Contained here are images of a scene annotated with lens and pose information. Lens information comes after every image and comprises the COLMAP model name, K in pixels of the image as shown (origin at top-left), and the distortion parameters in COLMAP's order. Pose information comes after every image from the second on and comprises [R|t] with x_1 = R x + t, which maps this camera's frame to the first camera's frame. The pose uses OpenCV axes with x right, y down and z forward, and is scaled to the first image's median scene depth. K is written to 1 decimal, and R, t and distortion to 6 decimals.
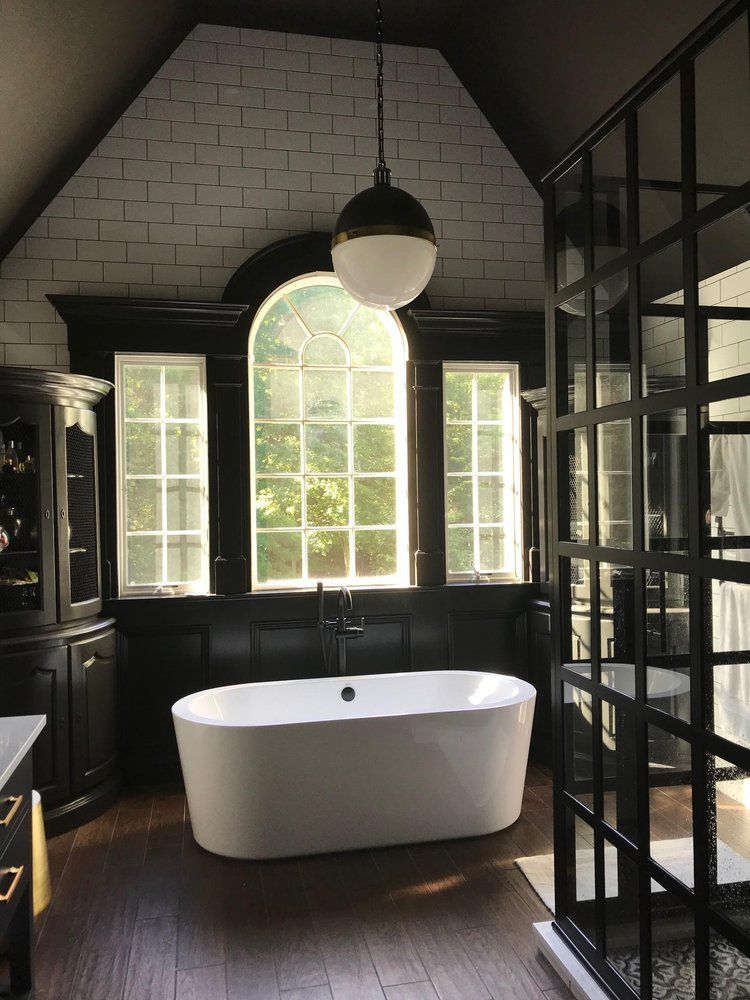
lens RADIAL K [[811.7, 0, 375.0], [0, 811.7, 500.0], [0, 0, 1]] dist [-0.008578, -0.002976]
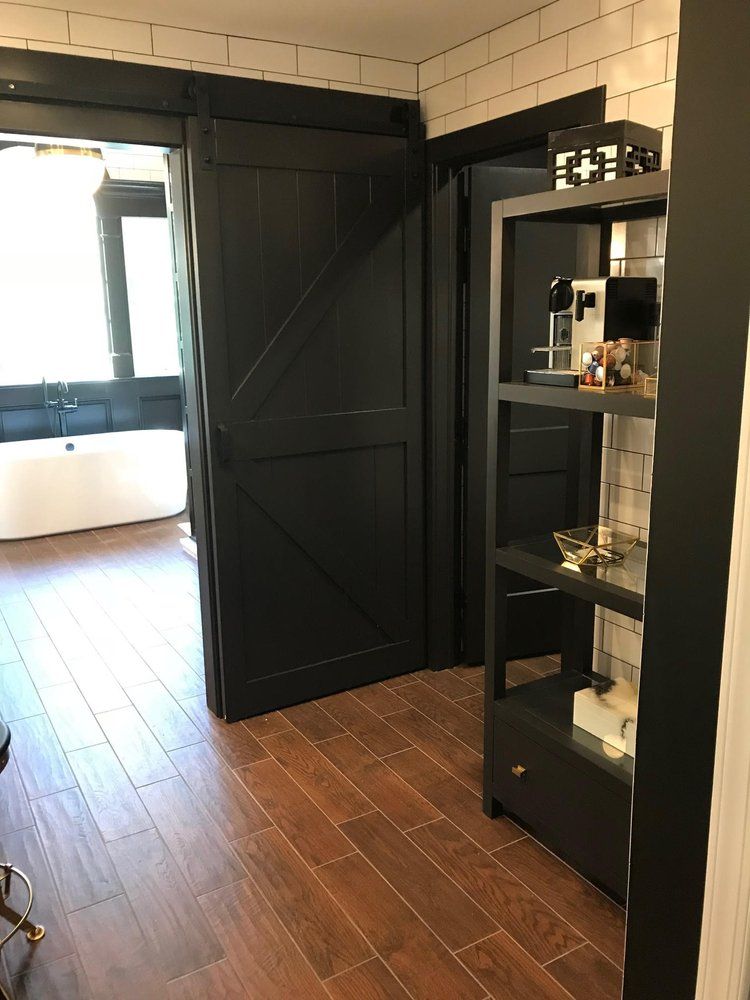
lens RADIAL K [[811.7, 0, 375.0], [0, 811.7, 500.0], [0, 0, 1]] dist [-0.008578, -0.002976]
pose [[0.944882, -0.079511, 0.317609, 0.017080], [0.007325, 0.974955, 0.222283, -0.002587], [-0.327329, -0.207705, 0.921800, -0.616820]]
